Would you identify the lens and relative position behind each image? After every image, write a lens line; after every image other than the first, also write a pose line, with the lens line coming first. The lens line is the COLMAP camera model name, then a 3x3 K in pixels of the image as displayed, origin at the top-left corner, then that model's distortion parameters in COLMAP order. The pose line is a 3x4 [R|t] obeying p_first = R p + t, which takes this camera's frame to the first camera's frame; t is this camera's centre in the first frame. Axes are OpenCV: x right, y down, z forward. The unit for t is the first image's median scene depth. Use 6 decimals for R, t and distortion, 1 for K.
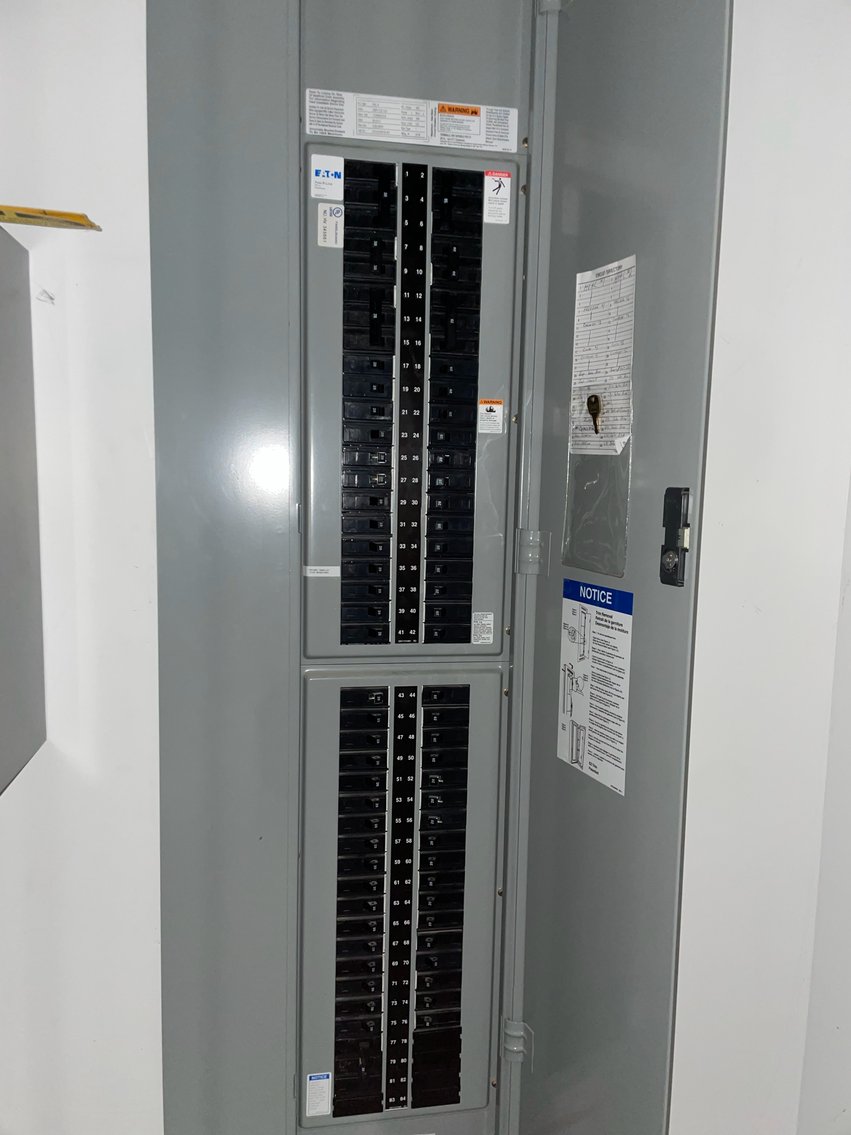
lens RADIAL K [[873.5, 0, 431.9], [0, 873.5, 562.3], [0, 0, 1]] dist [0.081116, -0.002386]
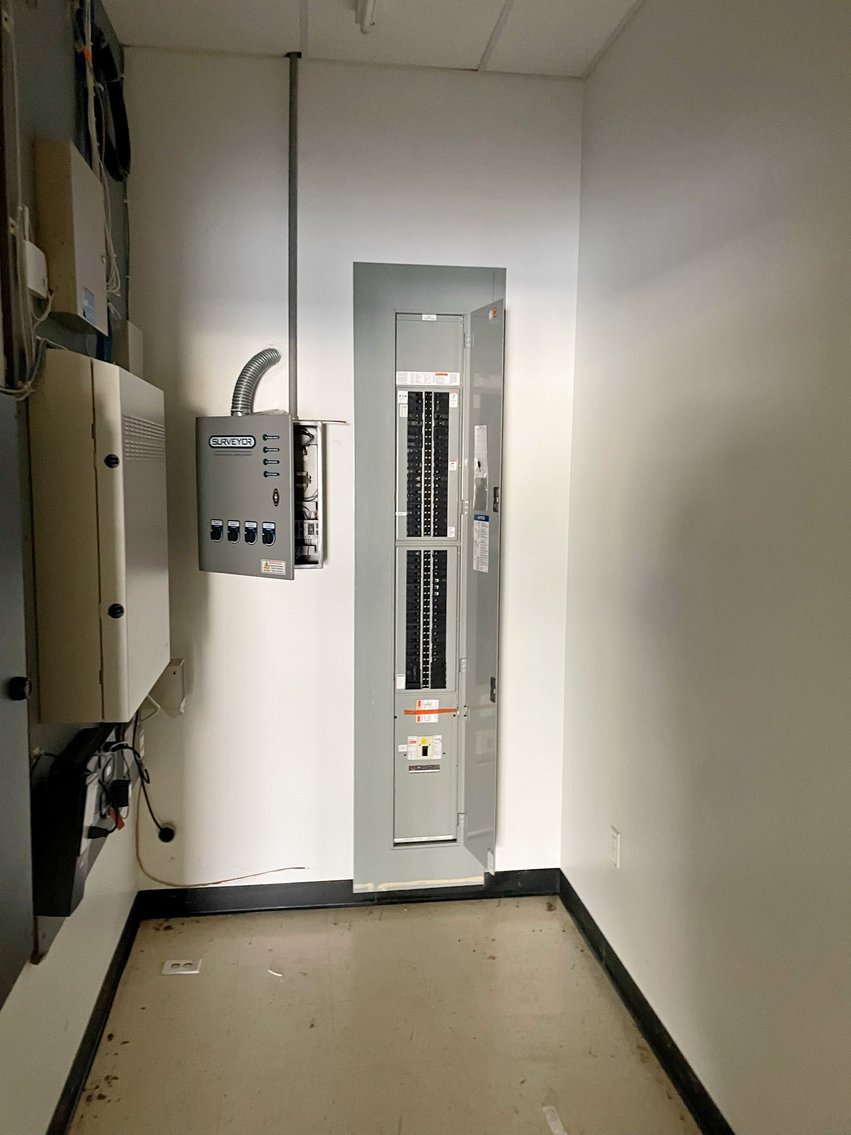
lens RADIAL K [[873.5, 0, 423.8], [0, 873.5, 573.4], [0, 0, 1]] dist [0.081116, -0.002386]
pose [[0.999340, -0.008487, -0.035333, 0.072720], [0.008859, 0.999907, 0.010400, 0.199812], [0.035241, -0.010706, 0.999321, -2.259749]]
